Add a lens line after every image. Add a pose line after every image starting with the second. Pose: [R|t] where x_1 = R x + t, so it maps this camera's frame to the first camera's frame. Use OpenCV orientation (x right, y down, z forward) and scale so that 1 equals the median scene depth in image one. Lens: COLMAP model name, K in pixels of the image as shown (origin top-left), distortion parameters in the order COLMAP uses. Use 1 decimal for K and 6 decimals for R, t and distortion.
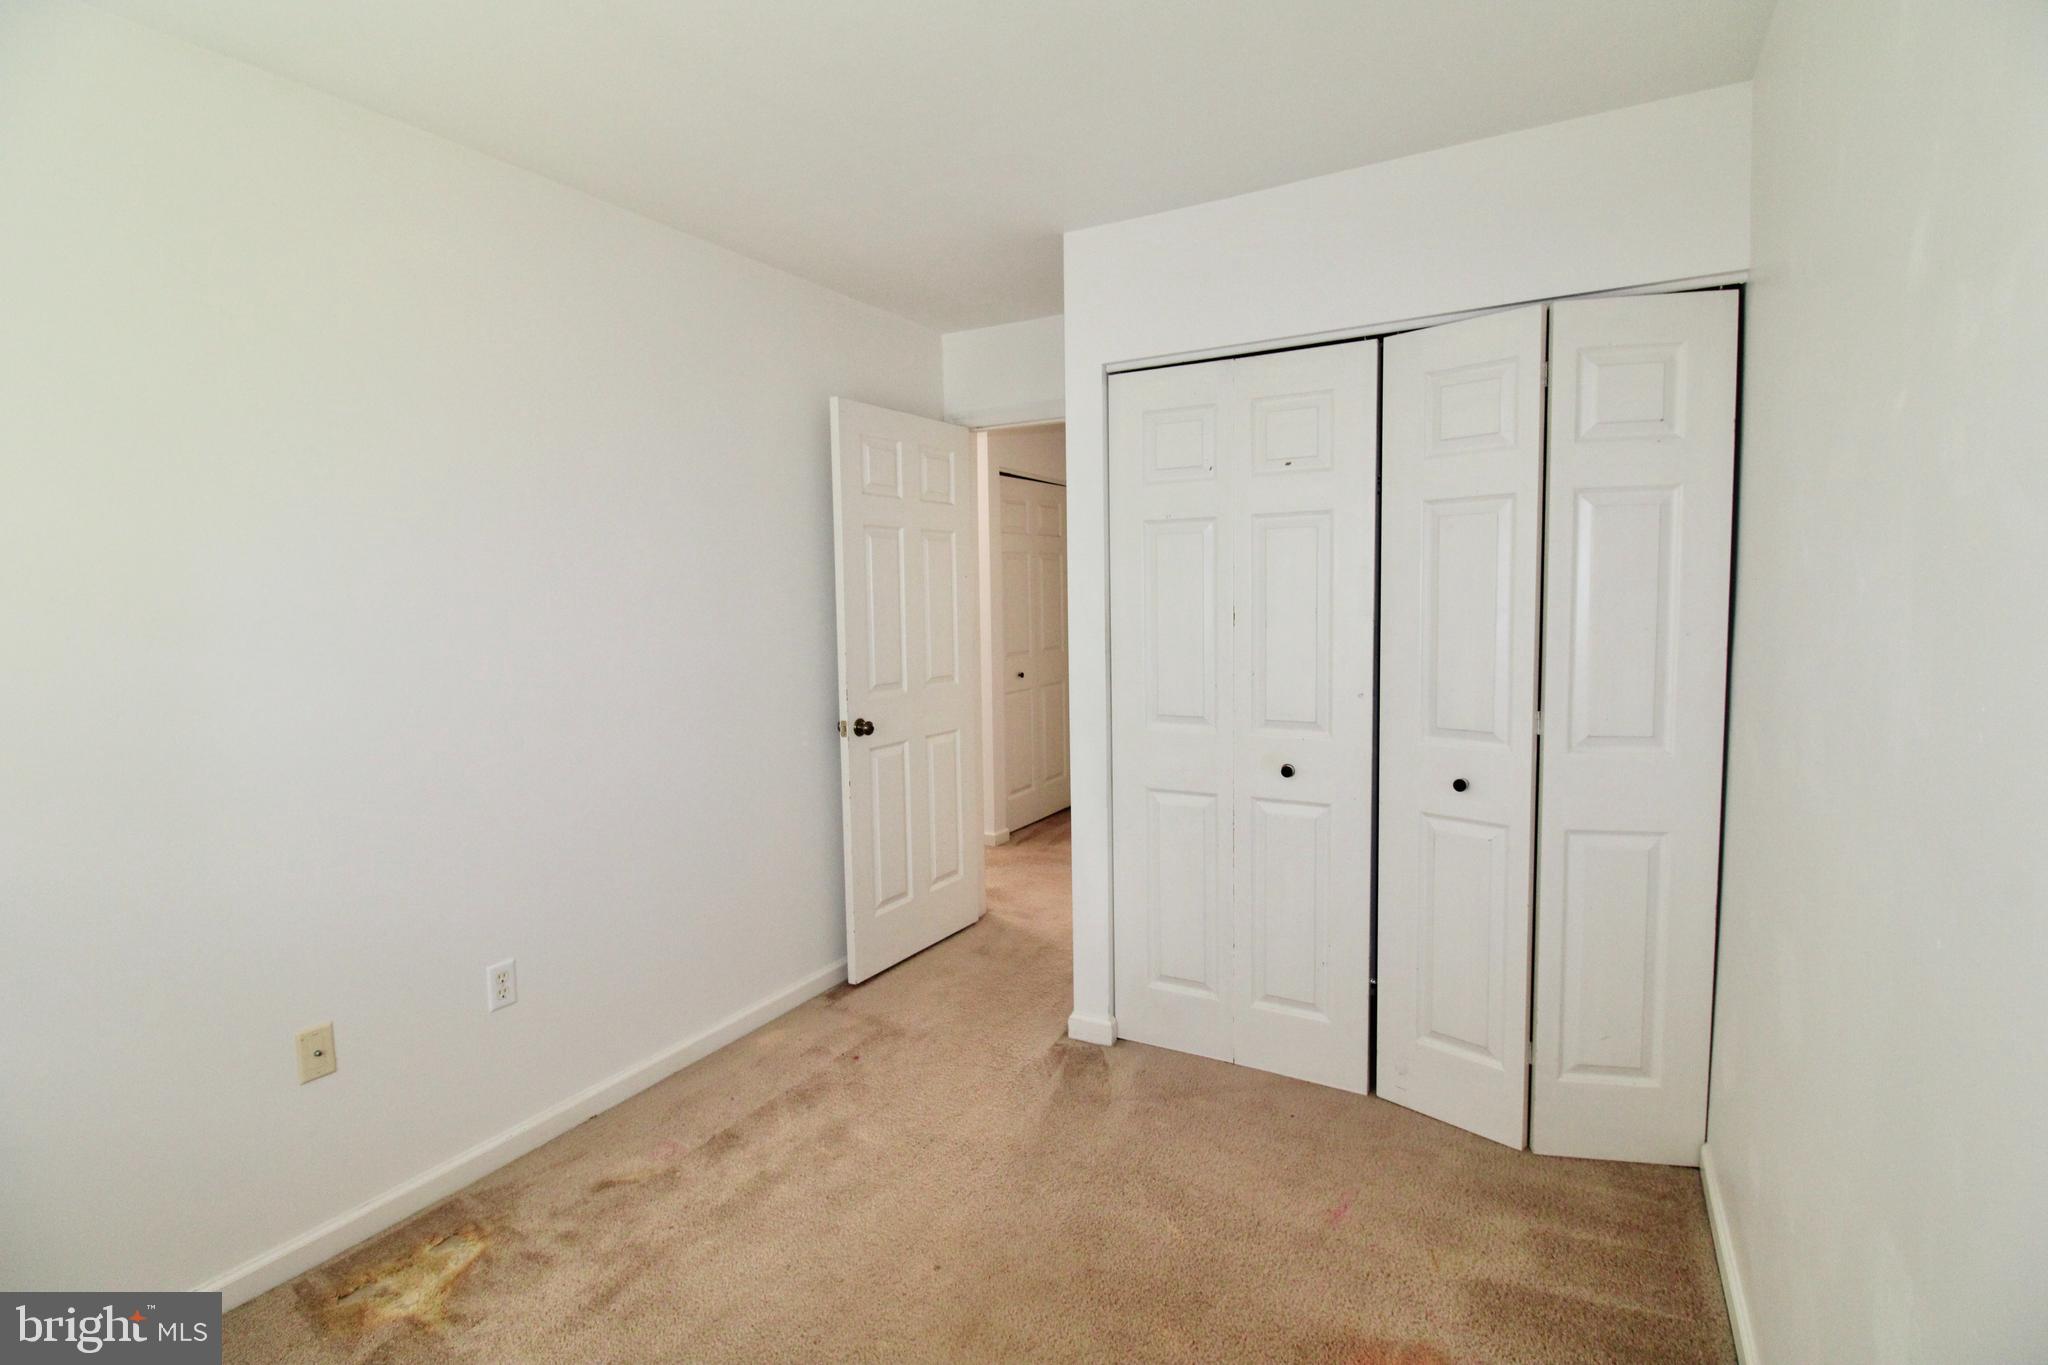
lens RADIAL K [[959.7, 0, 1033.0], [0, 959.7, 673.3], [0, 0, 1]] dist [-0.011865, -0.000982]
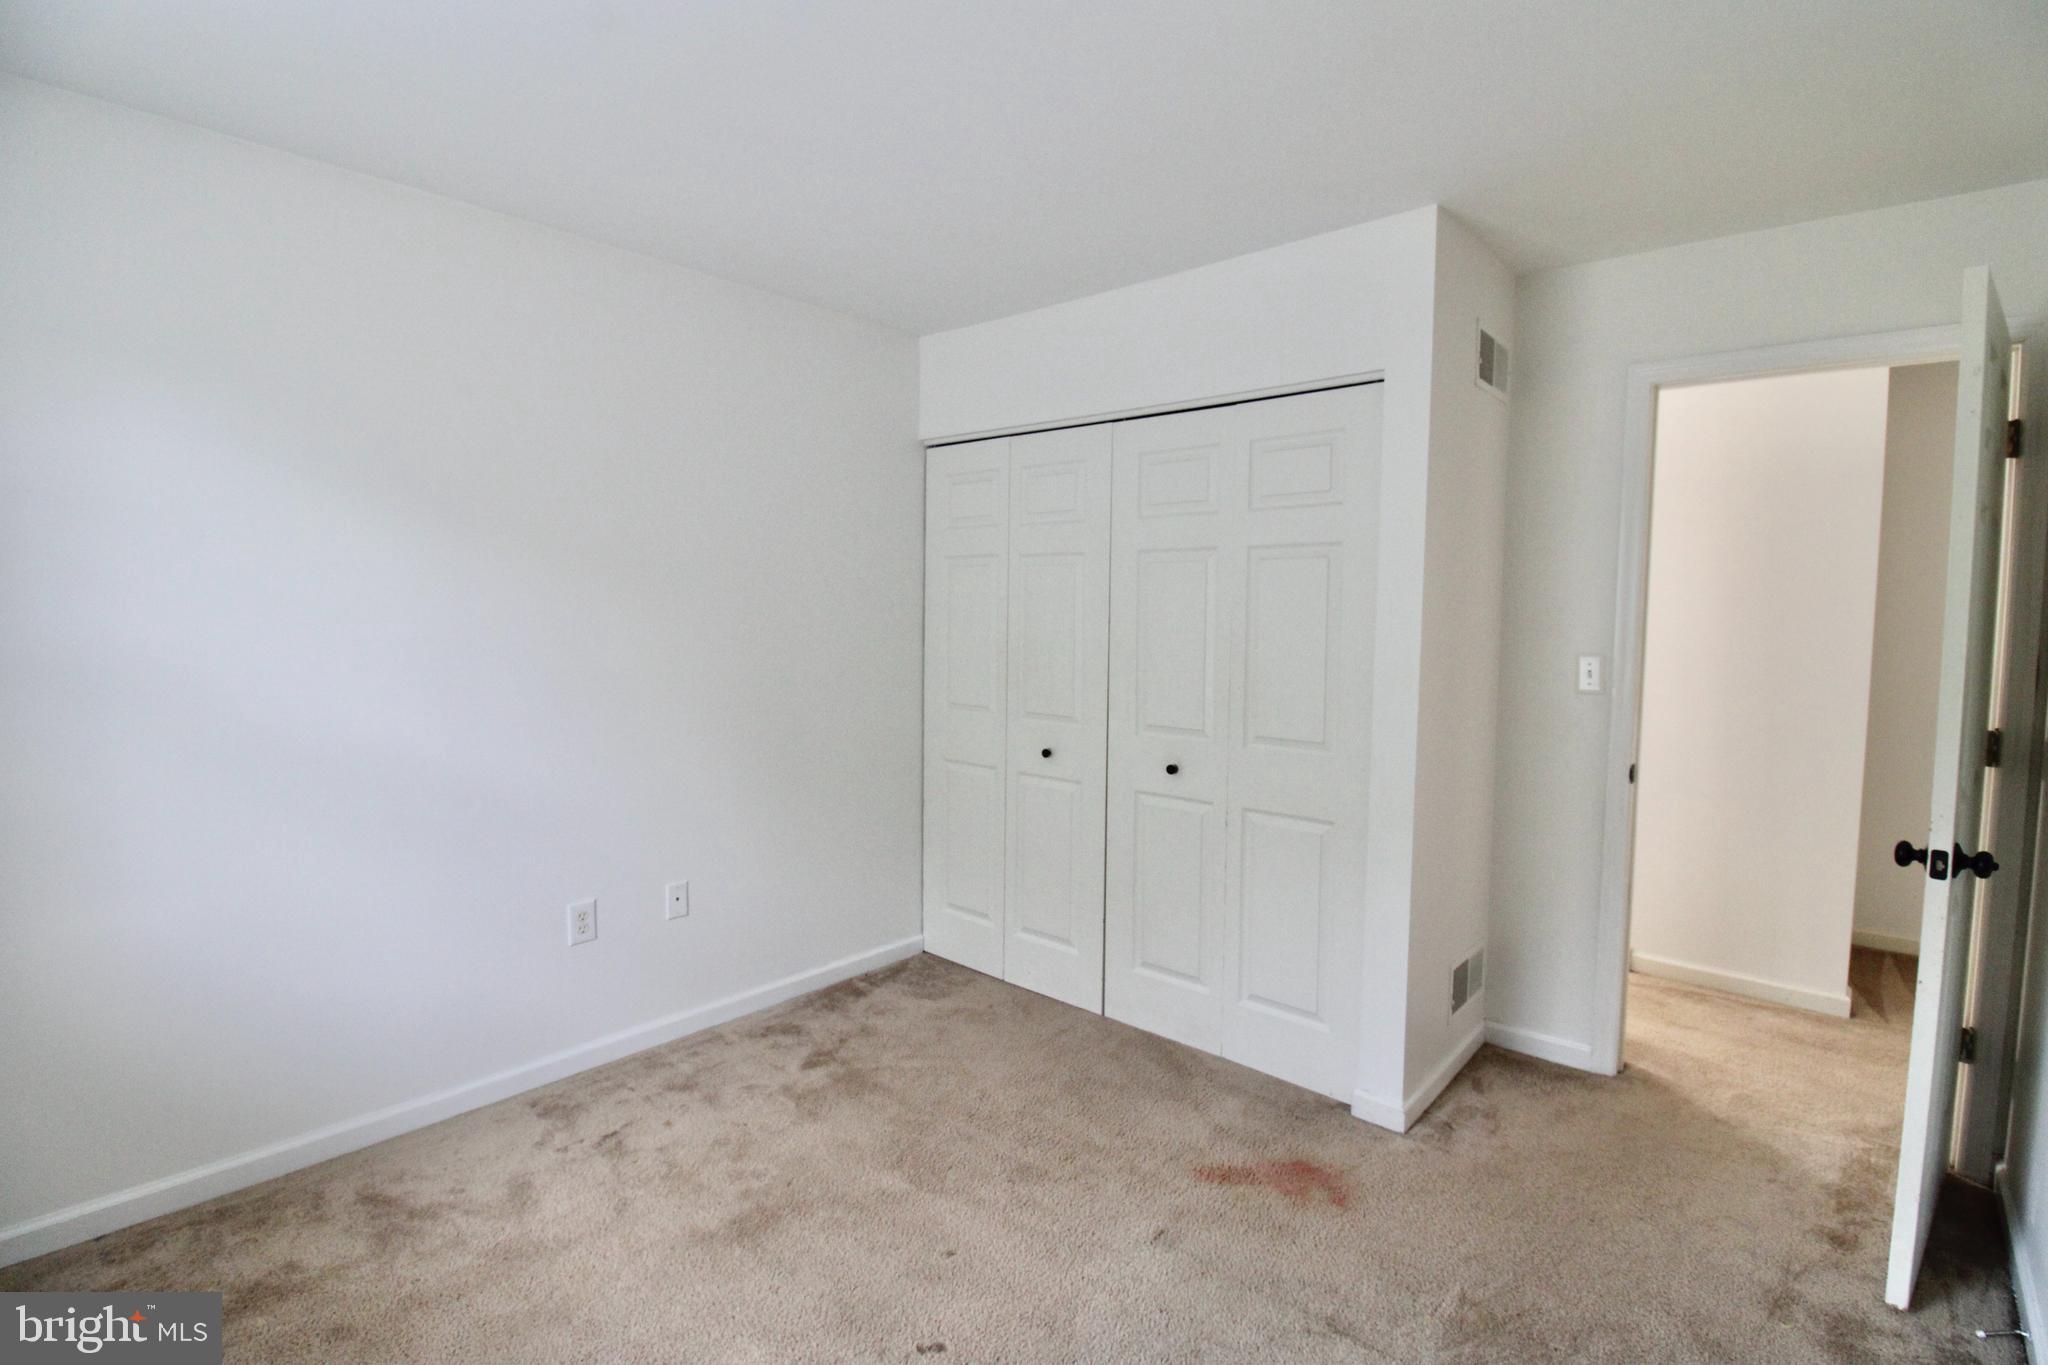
lens RADIAL K [[959.7, 0, 1033.0], [0, 959.7, 673.3], [0, 0, 1]] dist [-0.011865, -0.000982]
pose [[0.988020, 0.041733, -0.148576, 0.278736], [-0.044394, 0.998907, -0.014638, 0.008703], [0.147803, 0.021059, 0.988793, -0.186092]]
